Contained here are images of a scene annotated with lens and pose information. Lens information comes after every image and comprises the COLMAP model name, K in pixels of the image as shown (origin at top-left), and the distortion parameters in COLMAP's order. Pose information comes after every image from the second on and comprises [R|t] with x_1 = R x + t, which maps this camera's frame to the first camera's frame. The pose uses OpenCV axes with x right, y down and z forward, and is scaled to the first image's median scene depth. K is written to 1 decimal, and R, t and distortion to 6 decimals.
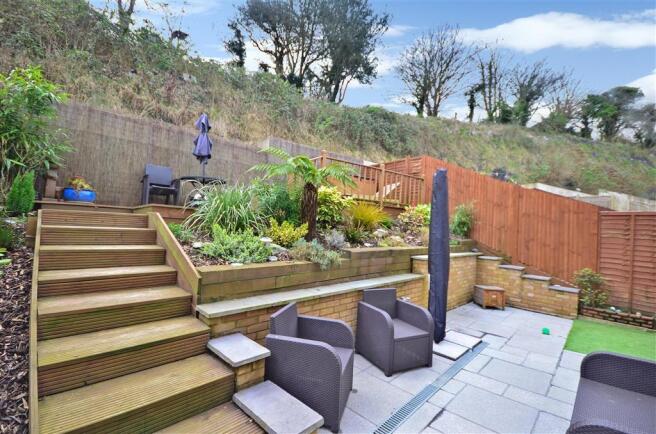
lens RADIAL K [[287.3, 0, 328.0], [0, 287.3, 217.0], [0, 0, 1]] dist [-0.000731, -0.000174]
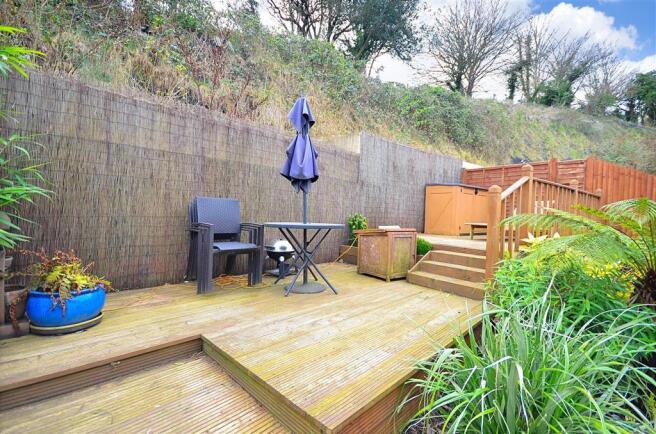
lens RADIAL K [[284.7, 0, 328.0], [0, 284.7, 217.0], [0, 0, 1]] dist [0.013212, -0.013366]
pose [[0.999859, -0.011375, 0.012390, -0.126023], [0.010663, 0.998369, 0.056085, -0.054333], [-0.013008, -0.055945, 0.998349, 0.150781]]
